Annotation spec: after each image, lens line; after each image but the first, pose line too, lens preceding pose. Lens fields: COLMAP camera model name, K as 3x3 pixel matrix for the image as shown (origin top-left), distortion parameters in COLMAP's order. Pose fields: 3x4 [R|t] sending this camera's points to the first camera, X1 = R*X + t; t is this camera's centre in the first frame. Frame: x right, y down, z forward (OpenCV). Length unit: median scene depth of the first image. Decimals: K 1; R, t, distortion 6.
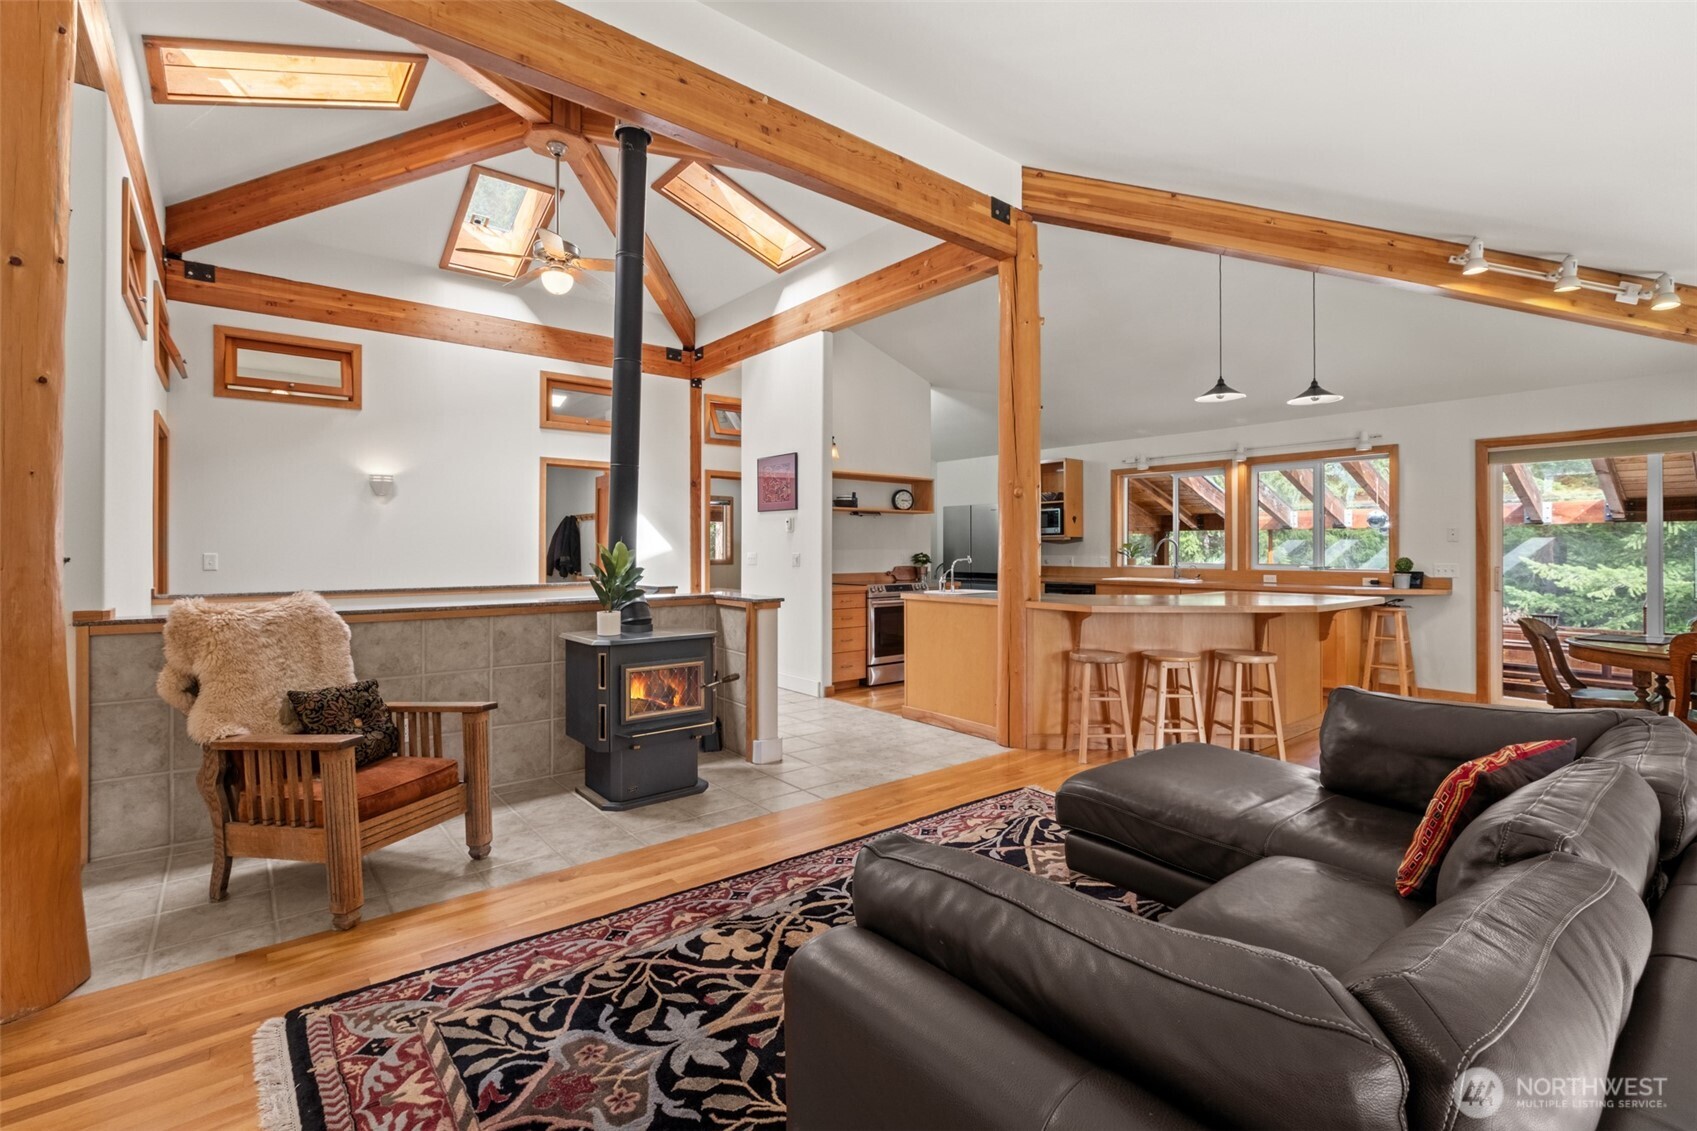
lens RADIAL K [[750.1, 0, 839.8], [0, 750.1, 546.4], [0, 0, 1]] dist [-0.003191, -0.000799]
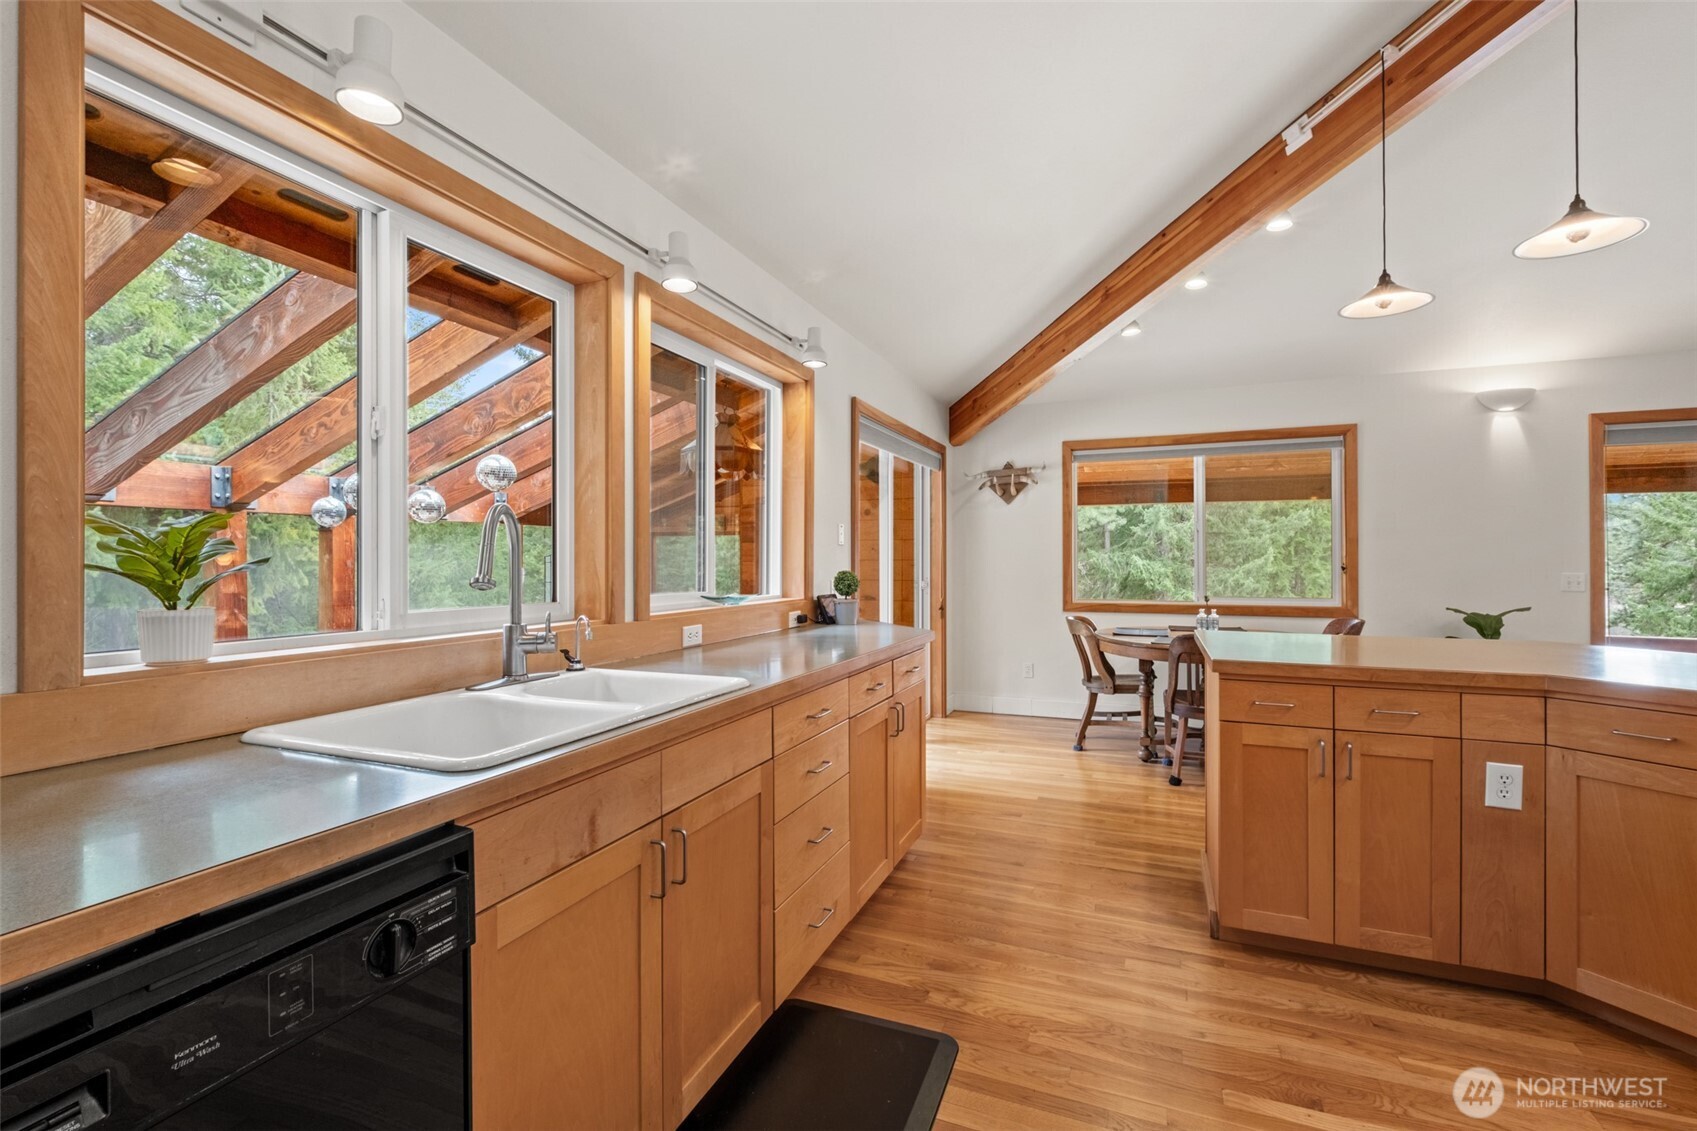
lens RADIAL K [[750.1, 0, 844.4], [0, 750.1, 557.2], [0, 0, 1]] dist [-0.003191, -0.000799]
pose [[-0.491004, 0.004228, 0.871147, 0.330496], [-0.000388, 0.999987, -0.005072, 0.009451], [-0.871157, -0.002828, -0.490996, 1.711964]]
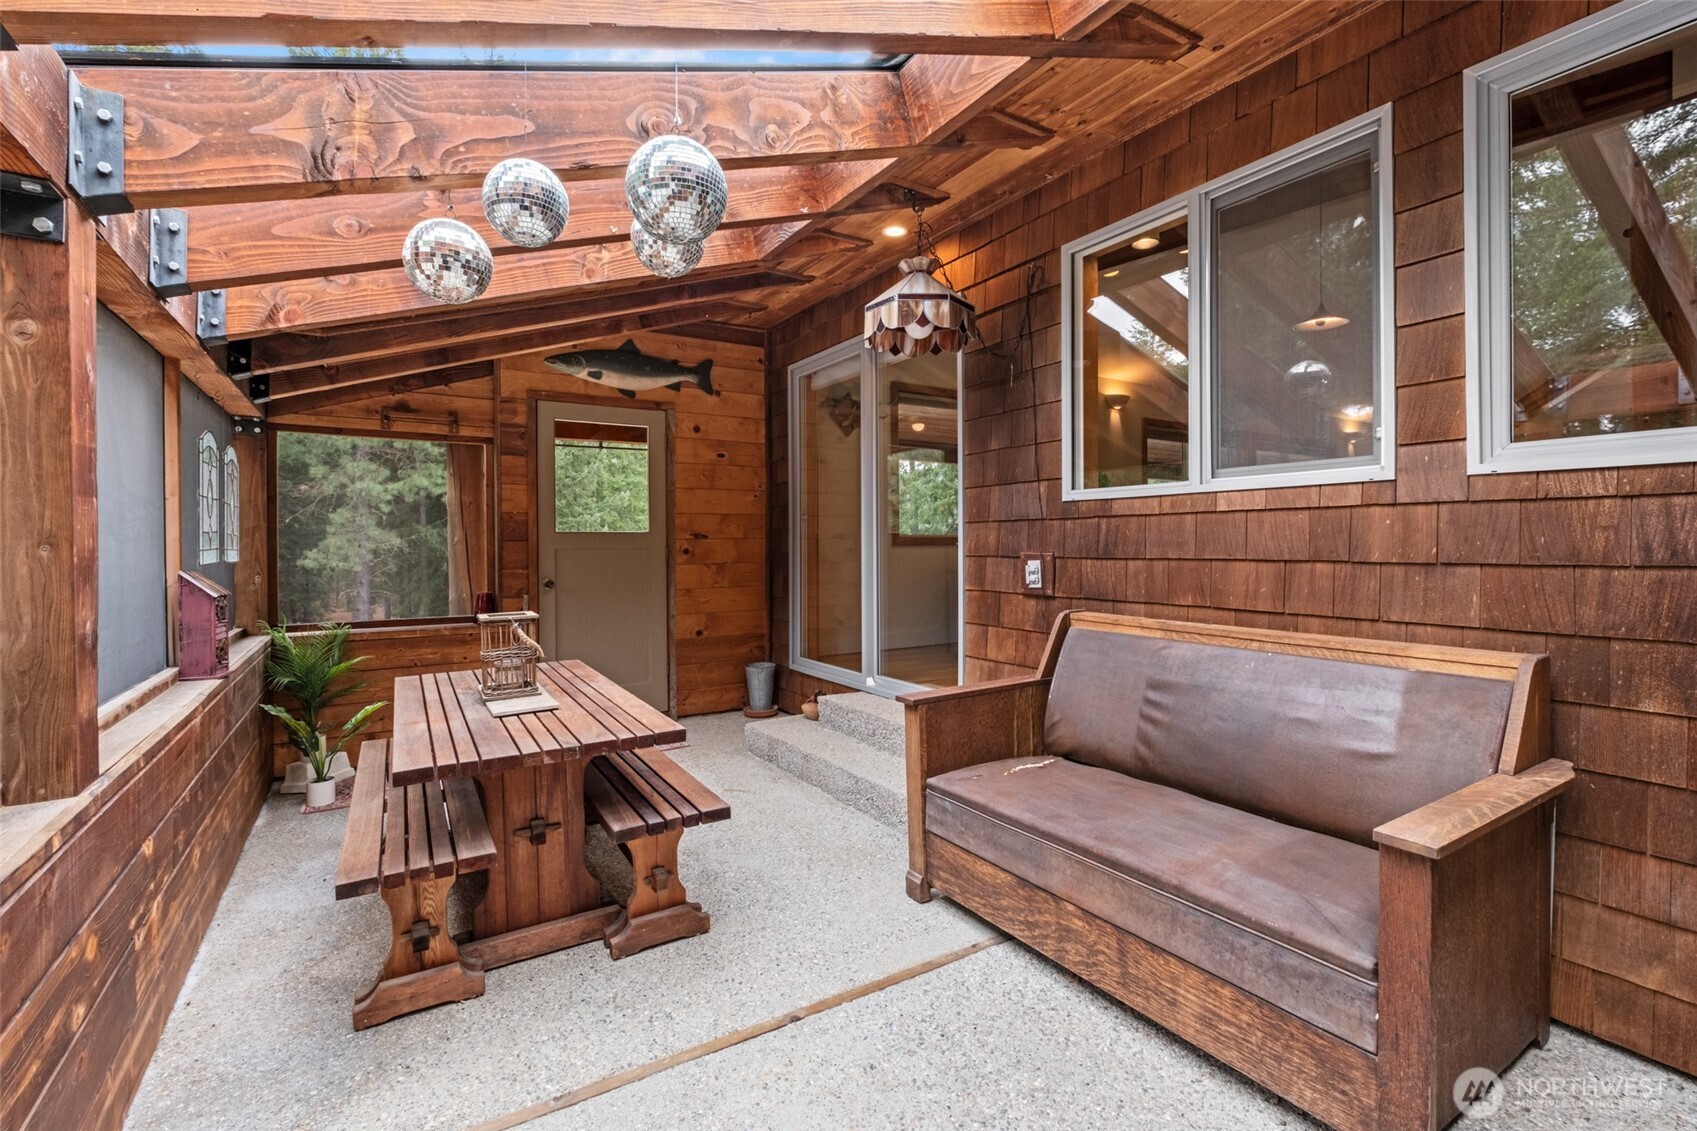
lens RADIAL K [[750.1, 0, 868.3], [0, 750.1, 545.3], [0, 0, 1]] dist [-0.003191, -0.000799]
pose [[-0.995530, 0.006189, 0.094244, 1.124124], [0.006290, 0.999980, 0.000783, 0.090347], [-0.094237, 0.001372, -0.995549, 2.068337]]
